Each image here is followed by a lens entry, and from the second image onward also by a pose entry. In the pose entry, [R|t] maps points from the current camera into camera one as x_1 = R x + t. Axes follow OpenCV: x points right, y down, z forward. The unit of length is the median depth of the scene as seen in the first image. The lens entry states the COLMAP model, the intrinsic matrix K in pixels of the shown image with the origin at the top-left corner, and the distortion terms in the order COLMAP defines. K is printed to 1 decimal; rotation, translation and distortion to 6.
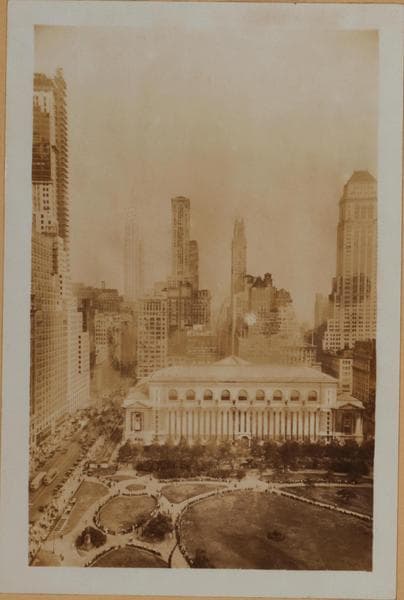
lens RADIAL K [[492.0, 0, 216.4], [0, 492.0, 326.7], [0, 0, 1]] dist [0.108985, 0.001875]
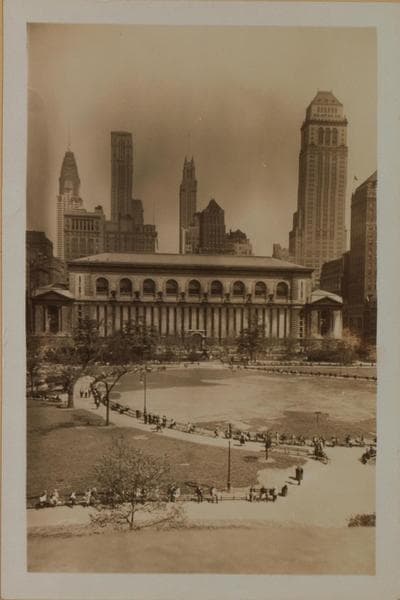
lens RADIAL K [[503.7, 0, 219.7], [0, 503.7, 322.8], [0, 0, 1]] dist [0.090078, -0.013783]
pose [[0.993919, 0.004505, 0.110021, 0.003407], [-0.003986, 0.999980, -0.004938, 0.108302], [-0.110041, 0.004469, 0.993917, 0.113791]]
